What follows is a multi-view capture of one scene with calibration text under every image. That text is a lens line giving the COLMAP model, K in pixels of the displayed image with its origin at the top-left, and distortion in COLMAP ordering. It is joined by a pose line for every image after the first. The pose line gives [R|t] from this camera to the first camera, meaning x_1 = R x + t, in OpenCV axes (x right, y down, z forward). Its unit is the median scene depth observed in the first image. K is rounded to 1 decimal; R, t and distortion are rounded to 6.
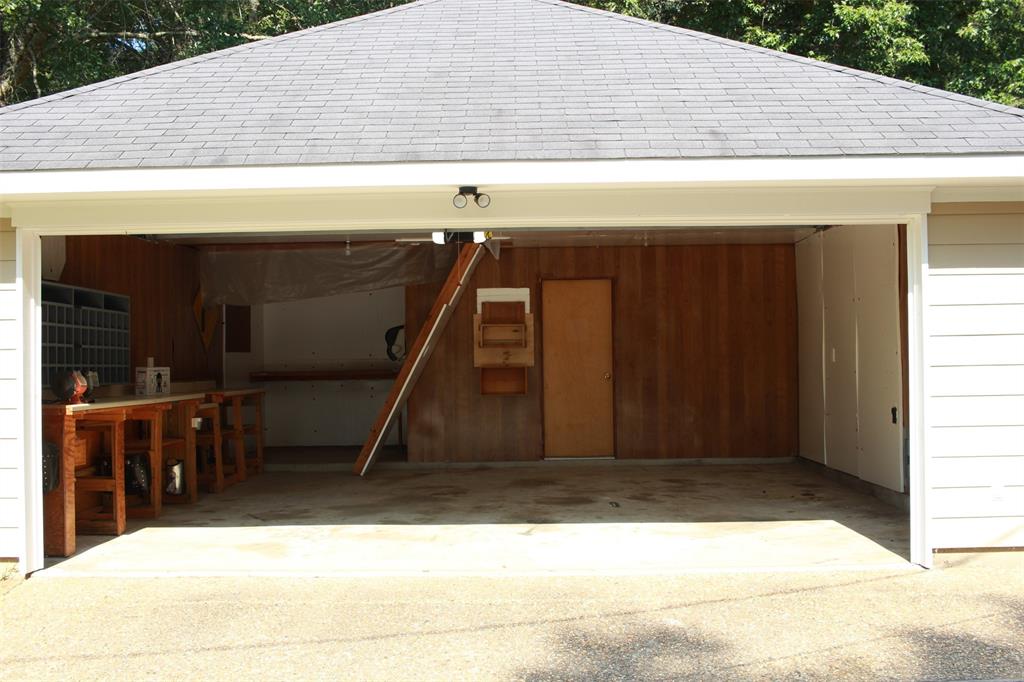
lens RADIAL K [[1130.7, 0, 512.0], [0, 1130.7, 341.0], [0, 0, 1]] dist [-0.101294, 0.005047]
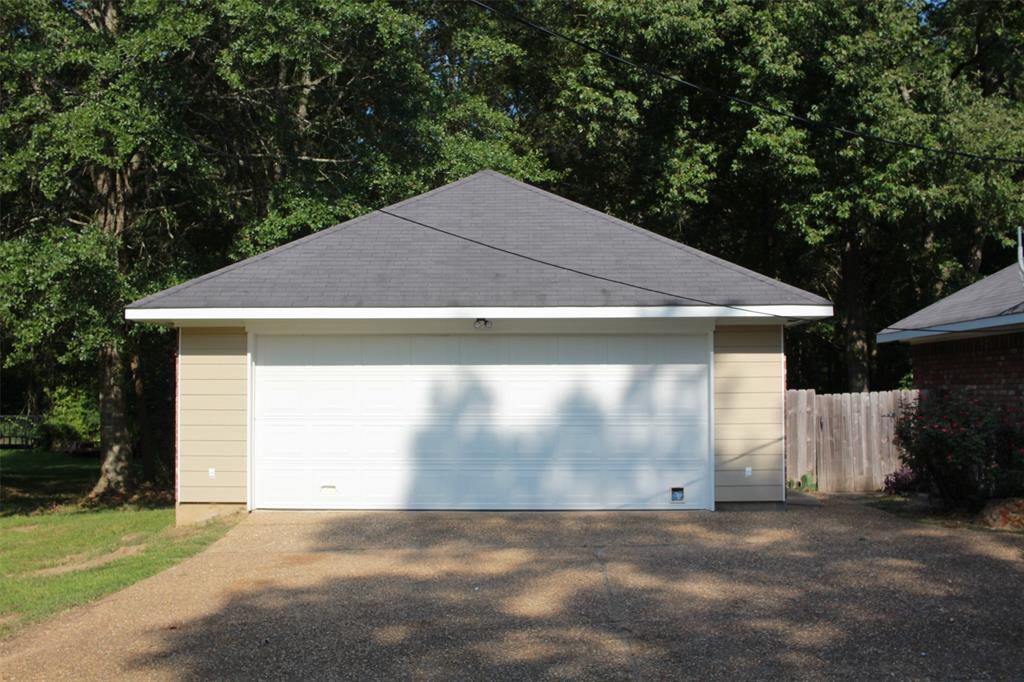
lens RADIAL K [[1130.7, 0, 512.0], [0, 1130.7, 341.0], [0, 0, 1]] dist [-0.101294, 0.005047]
pose [[0.999910, 0.010587, 0.008290, 0.000170], [-0.010370, 0.999616, -0.025704, -0.032150], [-0.008559, 0.025616, 0.999635, -0.773126]]
